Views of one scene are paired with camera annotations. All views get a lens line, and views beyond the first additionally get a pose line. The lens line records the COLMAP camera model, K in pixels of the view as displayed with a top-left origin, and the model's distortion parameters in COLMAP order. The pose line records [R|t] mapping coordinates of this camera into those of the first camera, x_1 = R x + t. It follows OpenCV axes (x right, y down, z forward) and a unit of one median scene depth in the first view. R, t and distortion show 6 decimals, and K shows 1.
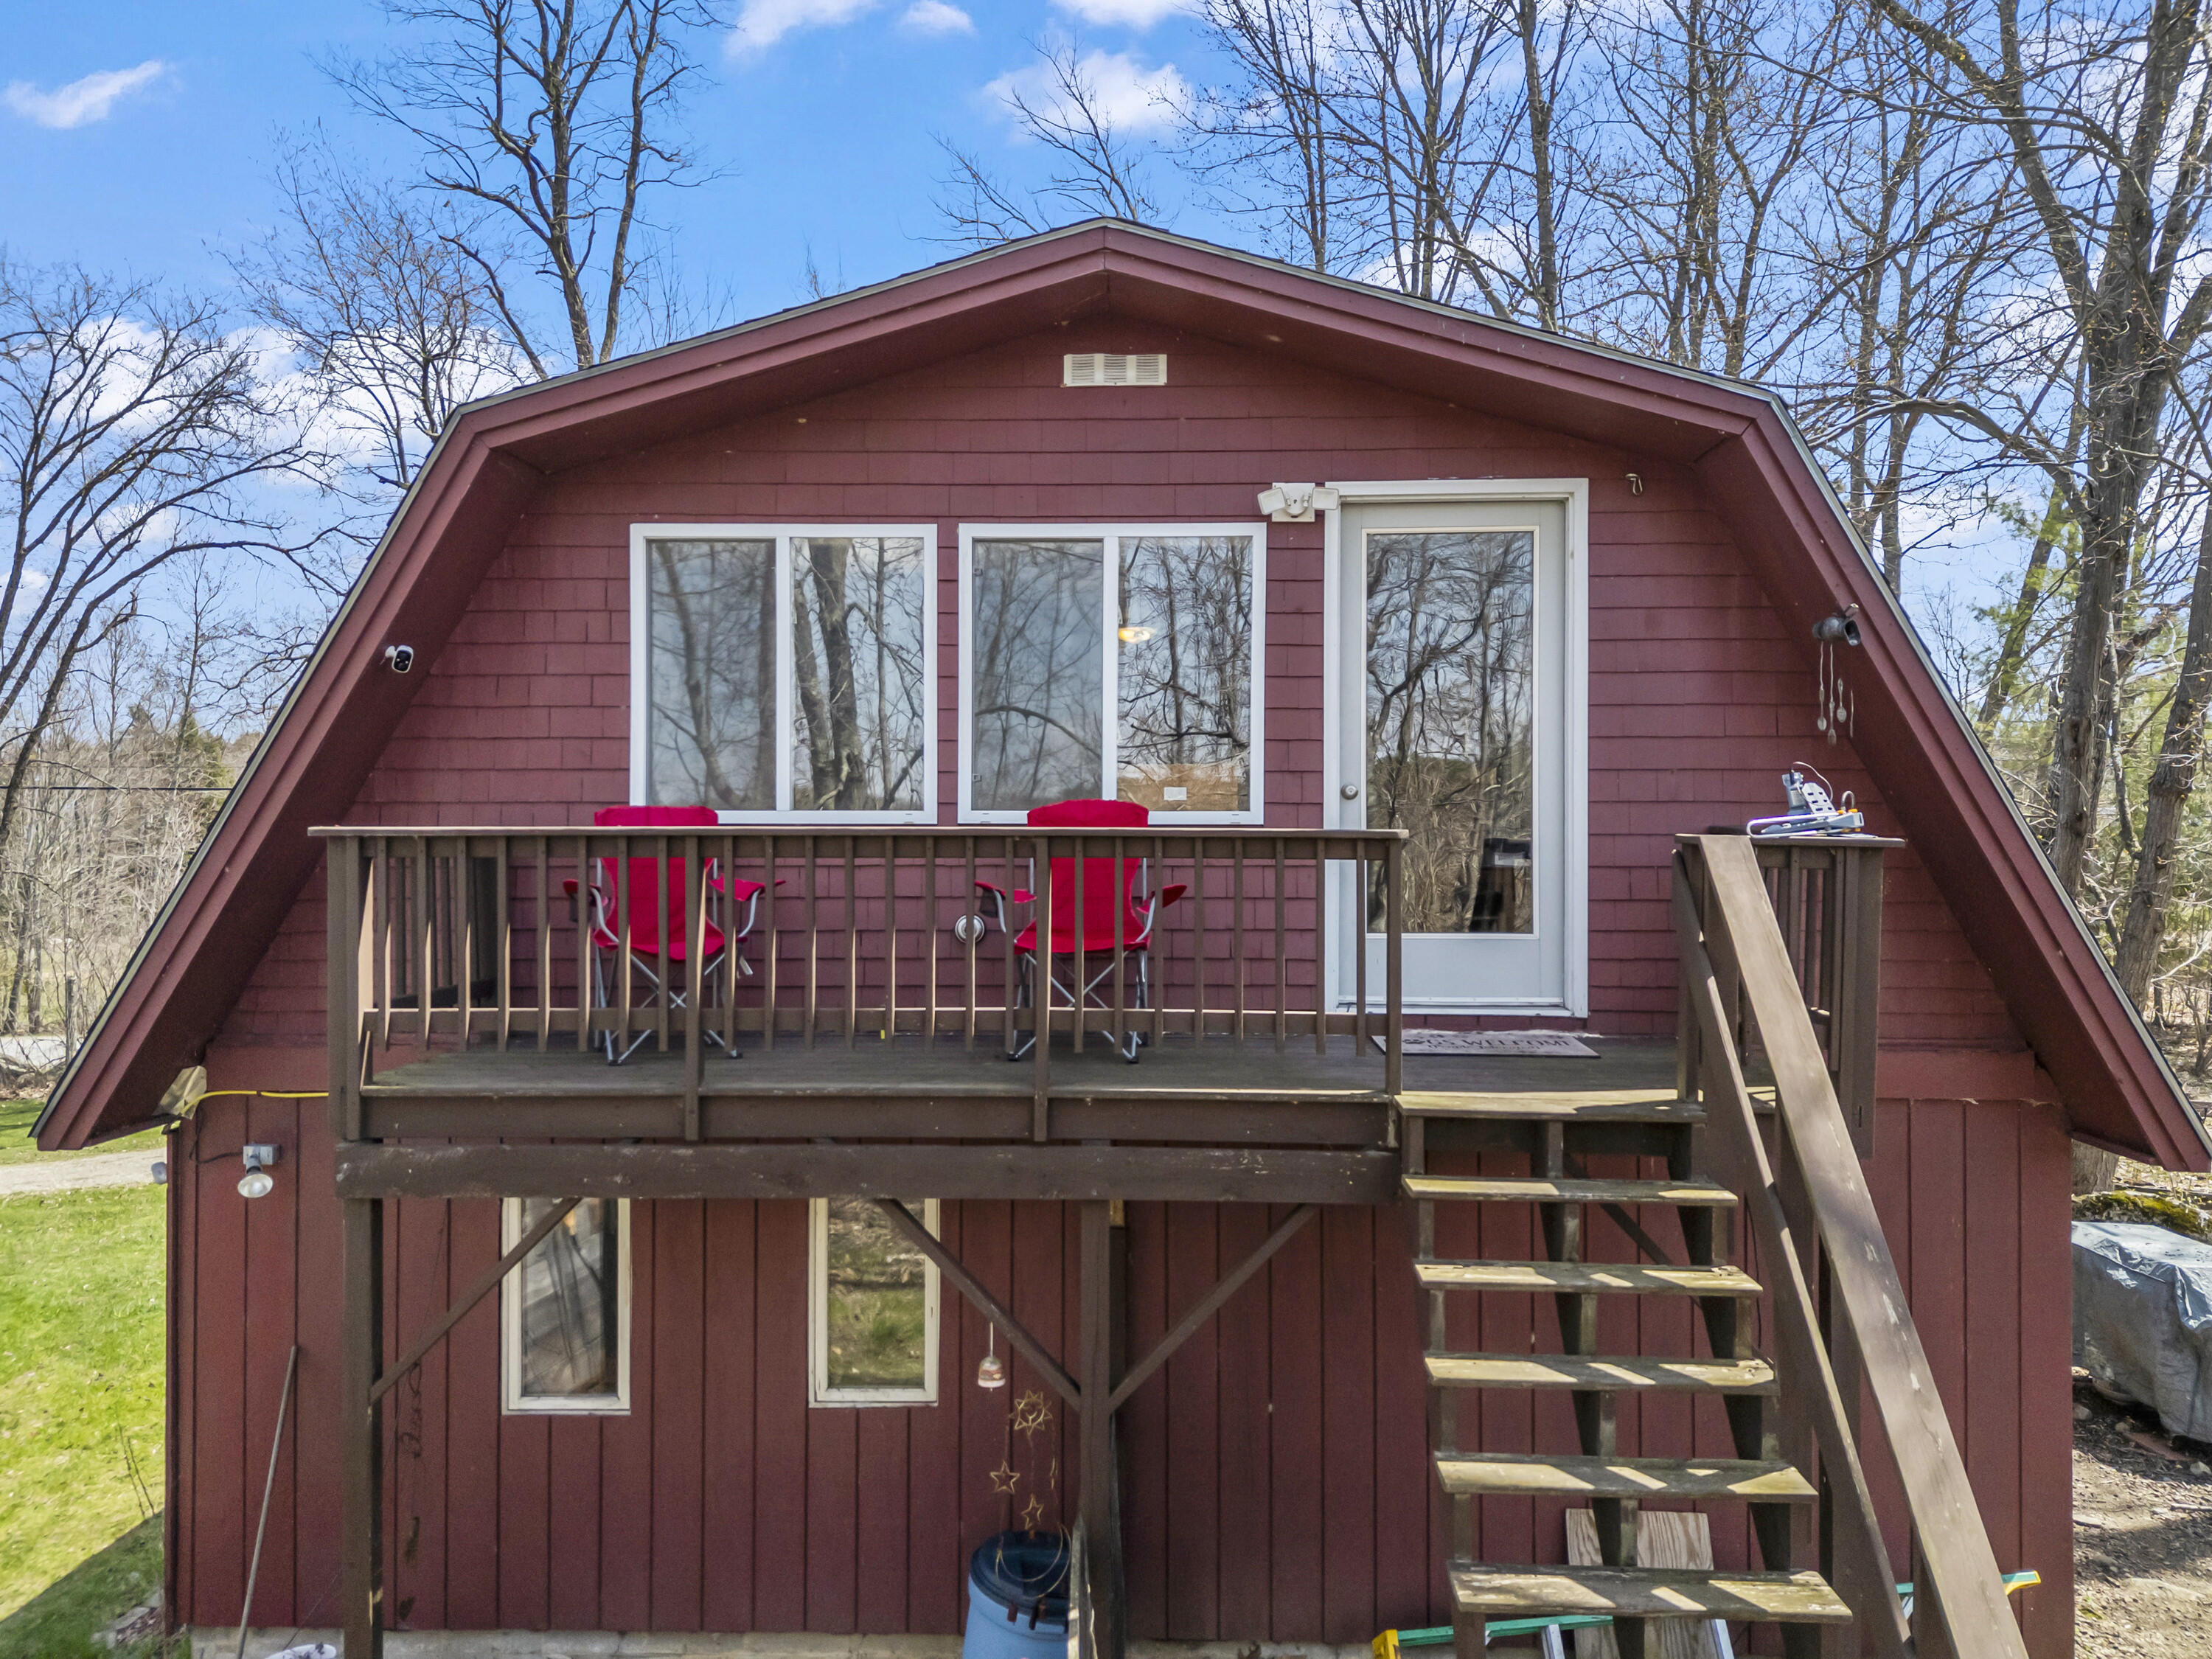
lens RADIAL K [[1620.6, 0, 1106.0], [0, 1620.6, 829.5], [0, 0, 1]] dist [0.094219, -0.090361]
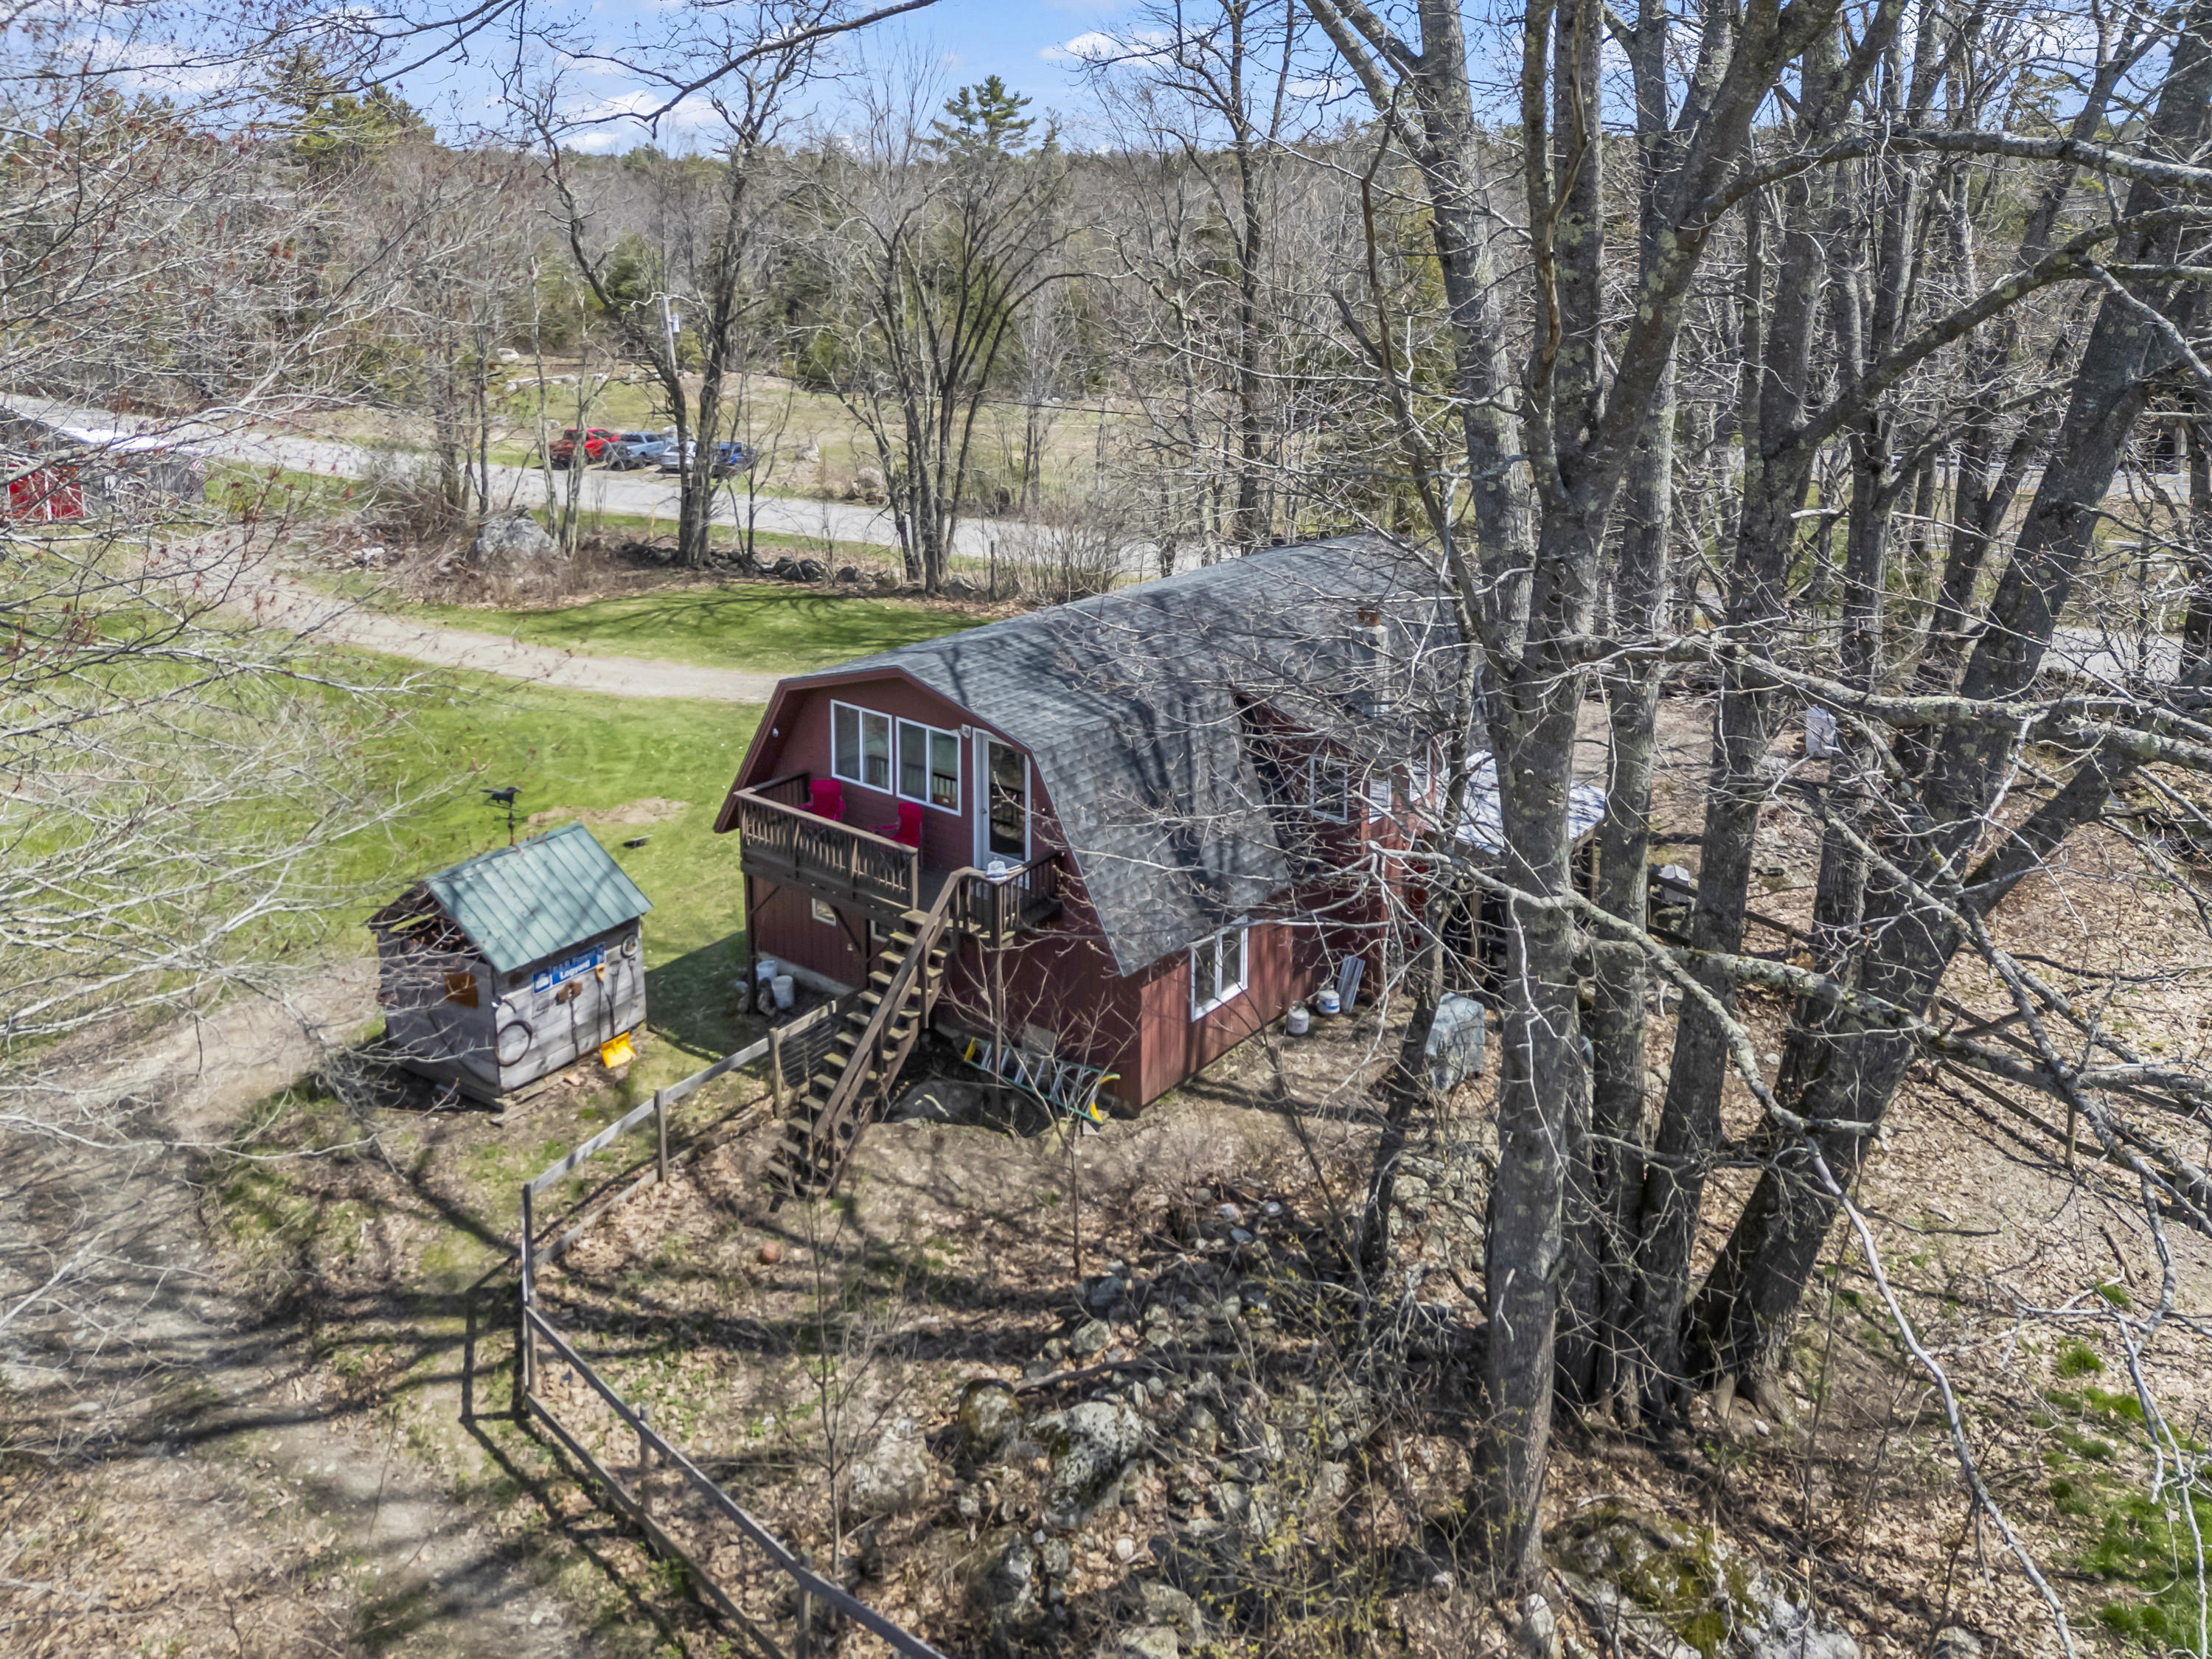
lens RADIAL K [[1620.6, 0, 1106.0], [0, 1620.6, 829.5], [0, 0, 1]] dist [0.094219, -0.090361]
pose [[0.845713, 0.160262, -0.509004, 2.132554], [-0.016130, 0.961080, 0.275799, -0.929819], [0.533394, -0.225037, 0.815383, -1.693337]]
